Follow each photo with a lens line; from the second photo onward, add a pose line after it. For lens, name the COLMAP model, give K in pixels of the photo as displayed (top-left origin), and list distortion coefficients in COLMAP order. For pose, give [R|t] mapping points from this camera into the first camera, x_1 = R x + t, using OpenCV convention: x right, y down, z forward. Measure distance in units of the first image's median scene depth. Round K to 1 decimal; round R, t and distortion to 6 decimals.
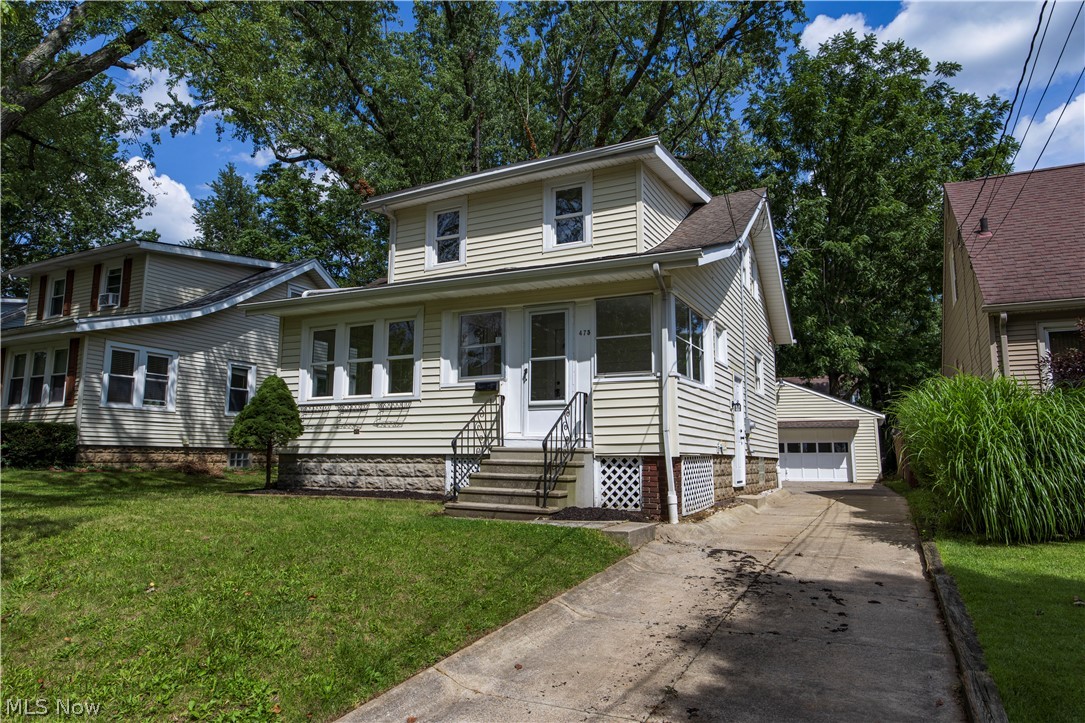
lens RADIAL K [[698.6, 0, 542.5], [0, 698.6, 361.5], [0, 0, 1]] dist [0.000418, -0.000060]
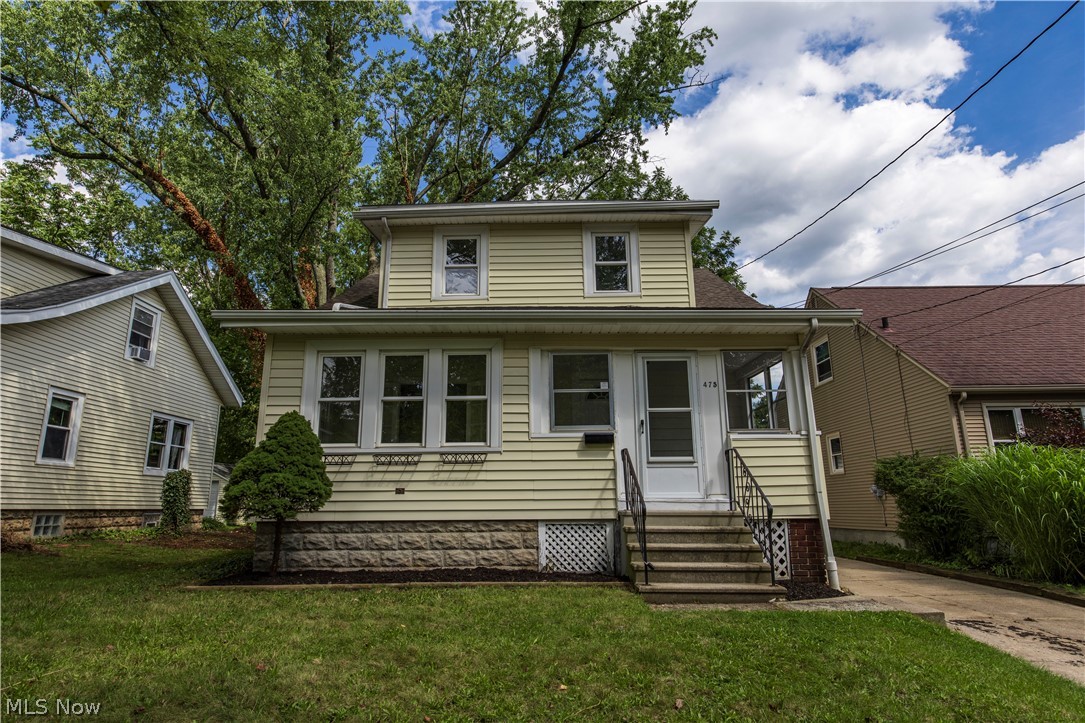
lens RADIAL K [[607.1, 0, 542.5], [0, 607.1, 361.5], [0, 0, 1]] dist [0.004141, -0.000230]
pose [[0.896083, 0.088410, 0.434993, -0.443727], [-0.047828, 0.993490, -0.103398, 0.020895], [-0.441303, 0.071848, 0.894477, 0.332569]]
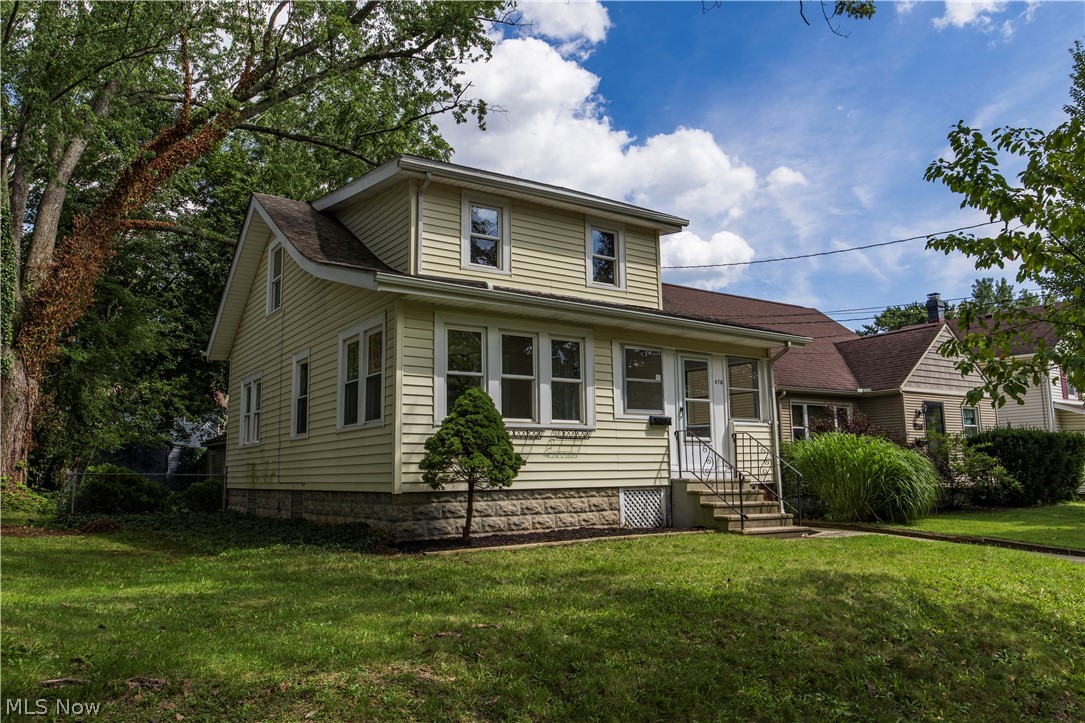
lens RADIAL K [[759.2, 0, 542.5], [0, 759.2, 361.5], [0, 0, 1]] dist [-0.003381, -0.000370]
pose [[0.486064, 0.113158, 0.866566, -1.092554], [-0.107133, 0.991818, -0.069422, 0.042300], [-0.867331, -0.059094, 0.494211, 0.555051]]
